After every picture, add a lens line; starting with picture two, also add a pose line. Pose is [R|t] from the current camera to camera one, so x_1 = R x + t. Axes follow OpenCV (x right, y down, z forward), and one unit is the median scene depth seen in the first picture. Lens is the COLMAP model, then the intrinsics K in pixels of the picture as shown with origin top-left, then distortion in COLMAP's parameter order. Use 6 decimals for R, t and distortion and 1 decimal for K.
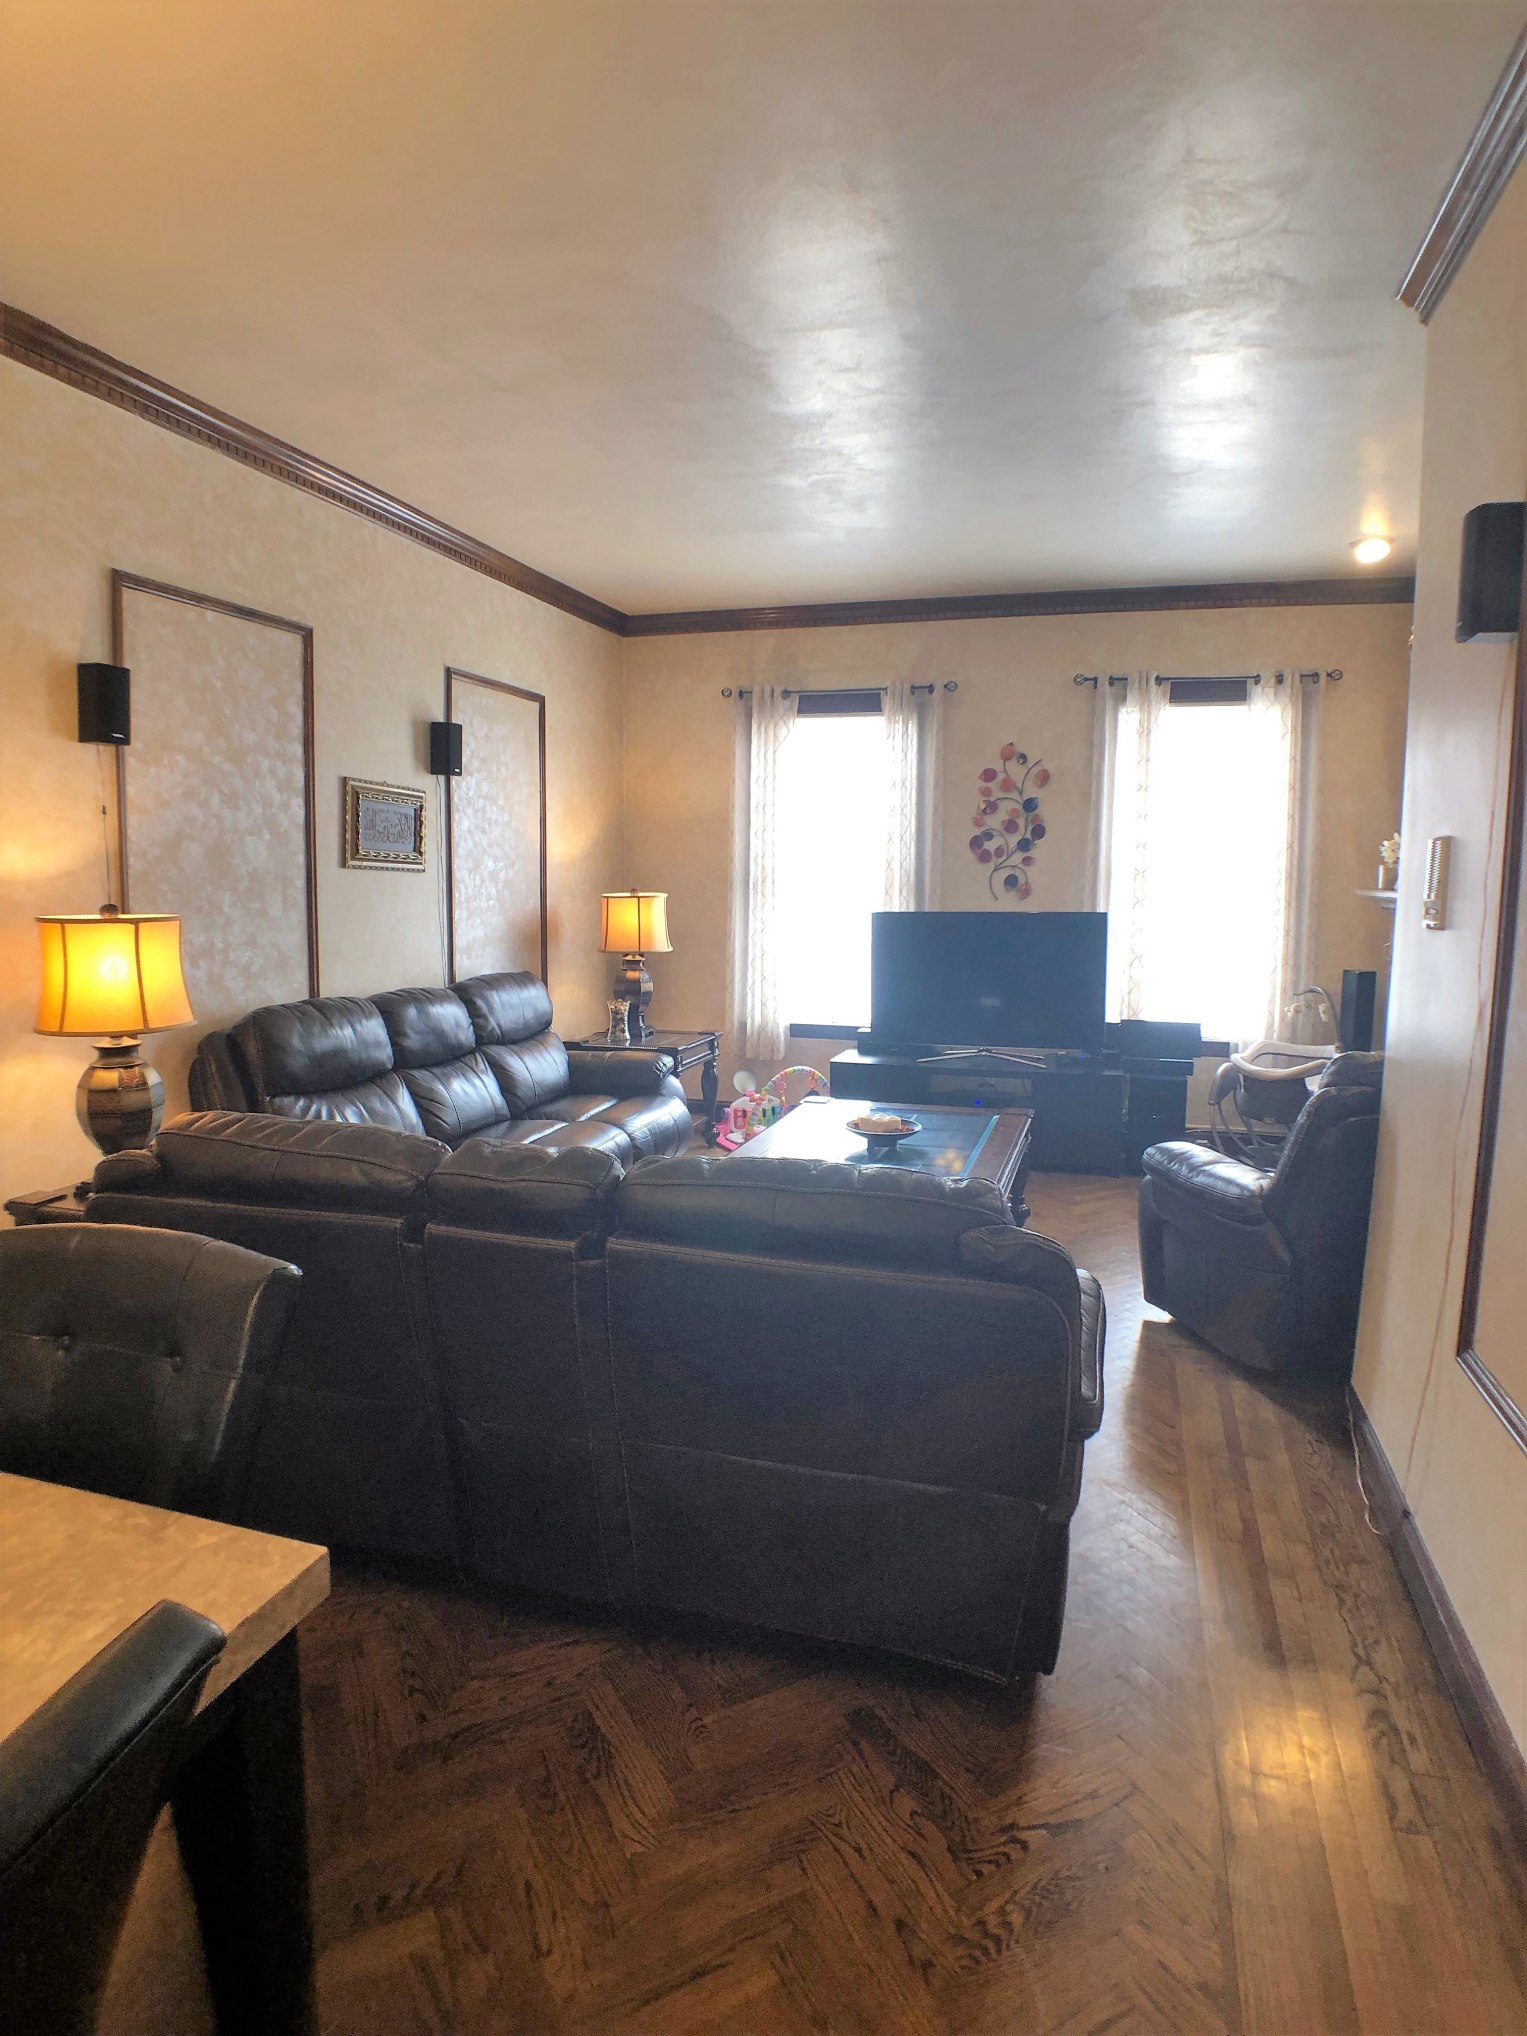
lens RADIAL K [[1148.7, 0, 784.8], [0, 1148.7, 998.9], [0, 0, 1]] dist [-0.065653, 0.006288]
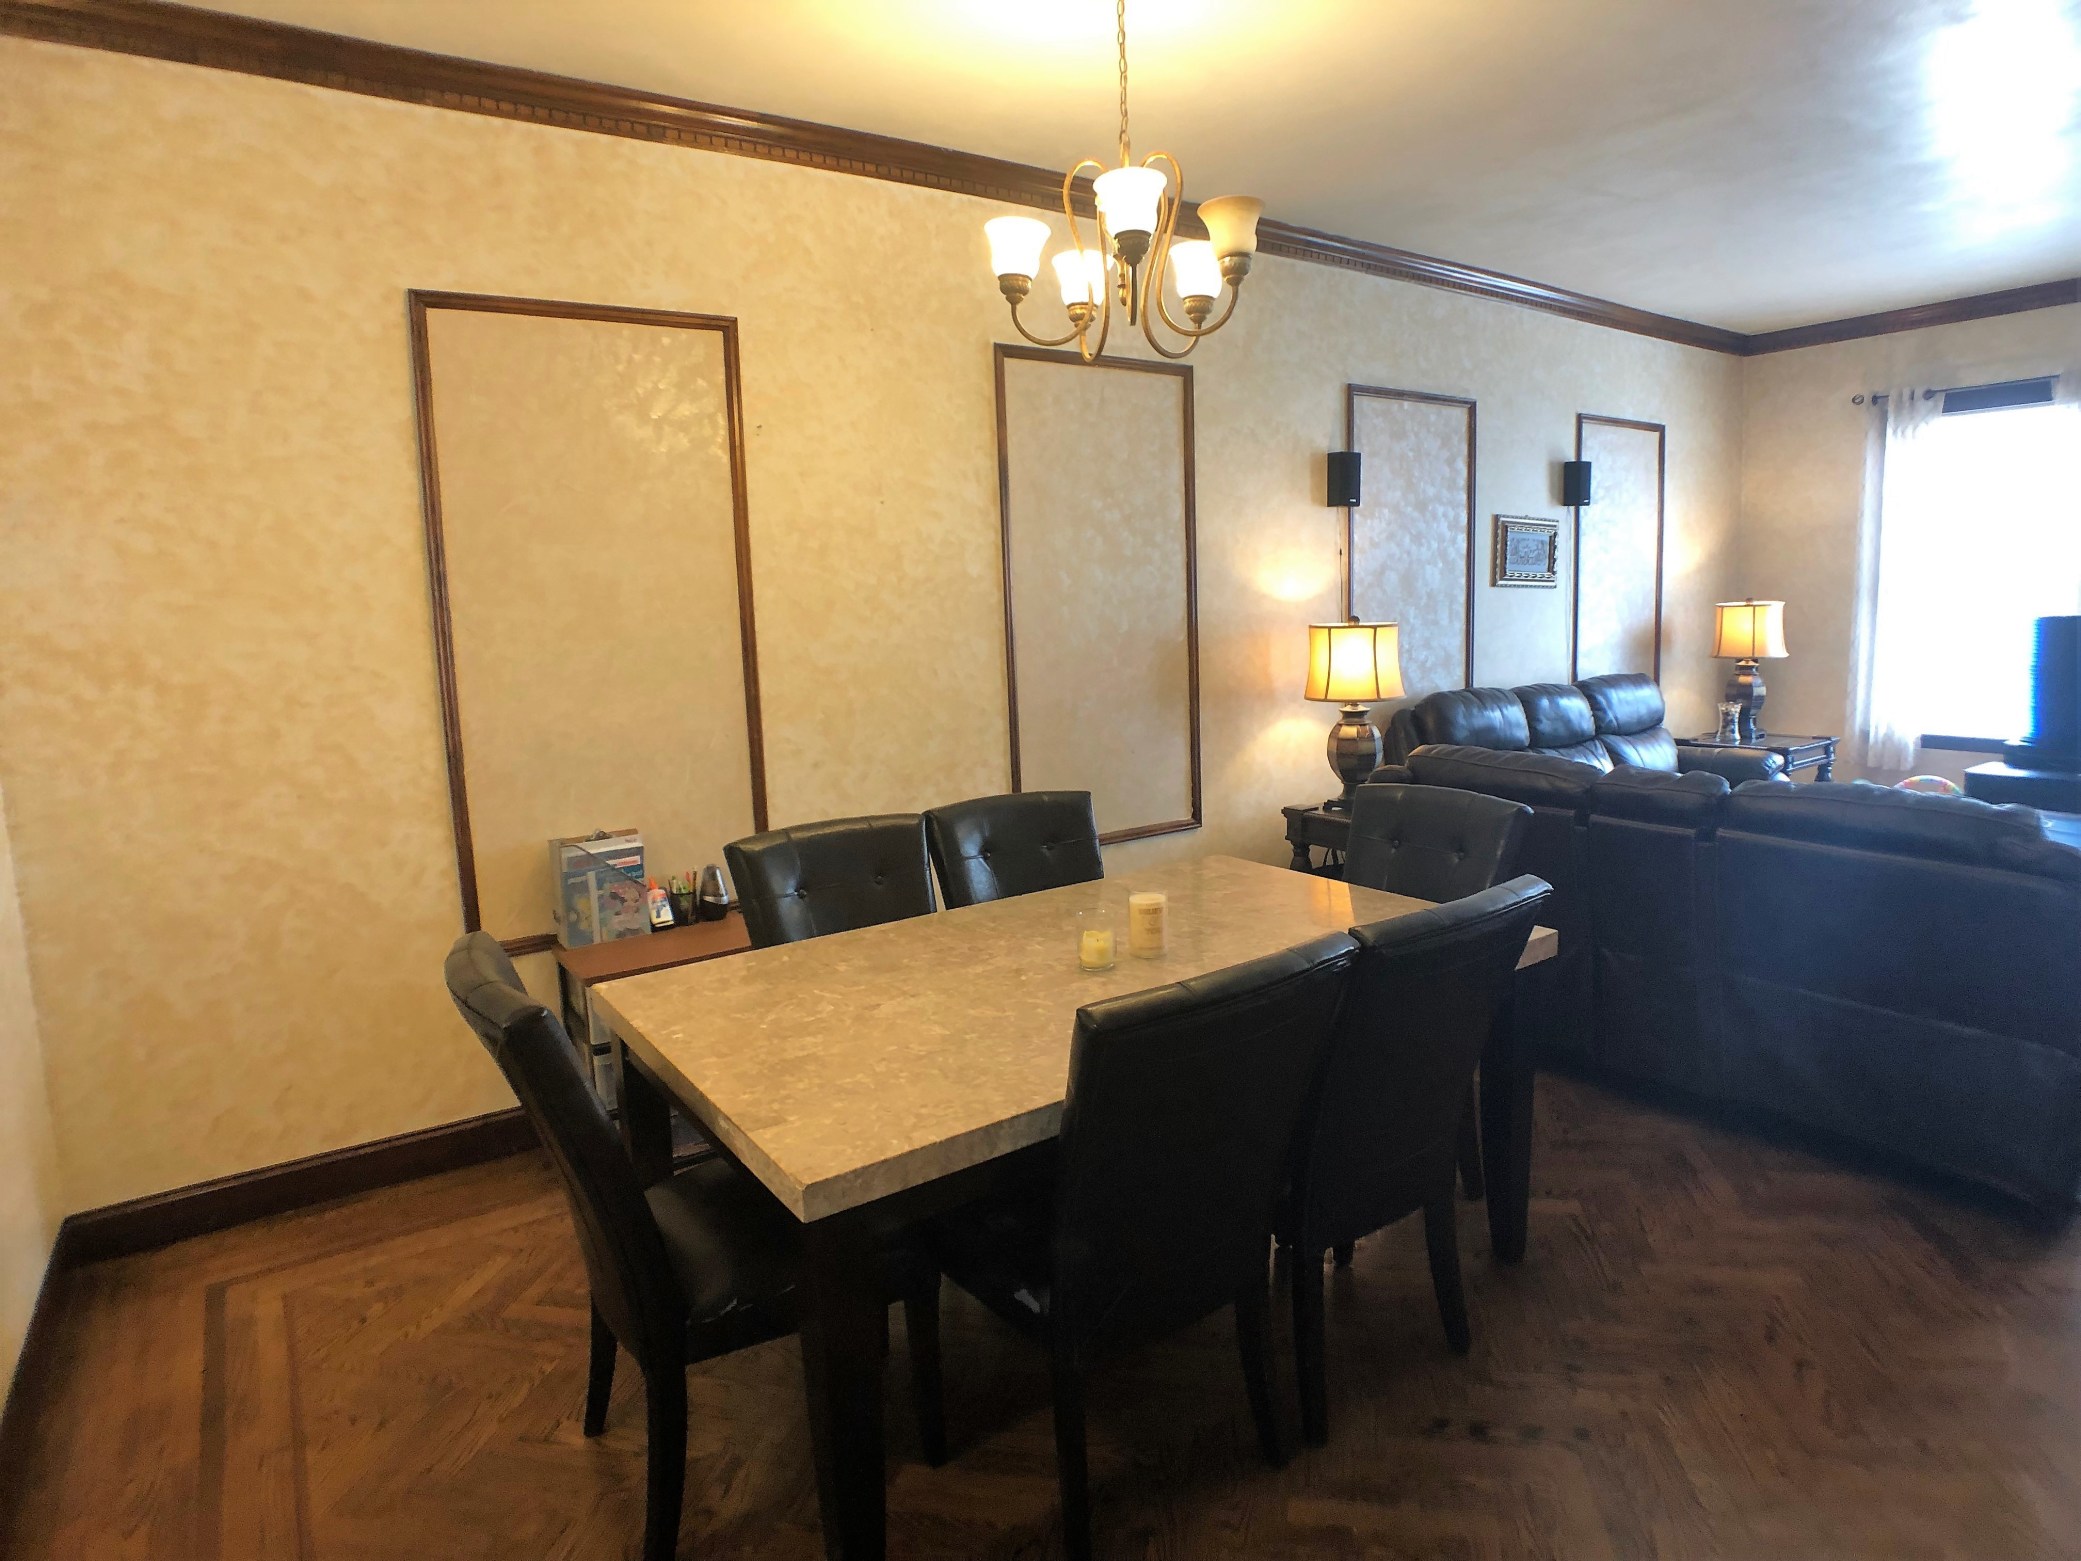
lens RADIAL K [[1174.1, 0, 1035.8], [0, 1174.1, 751.1], [0, 0, 1]] dist [-0.065653, 0.006288]
pose [[0.774176, 0.046497, -0.631260, 0.037400], [-0.029322, 0.998862, 0.037614, 0.029718], [0.632291, -0.010610, 0.774658, -0.286182]]
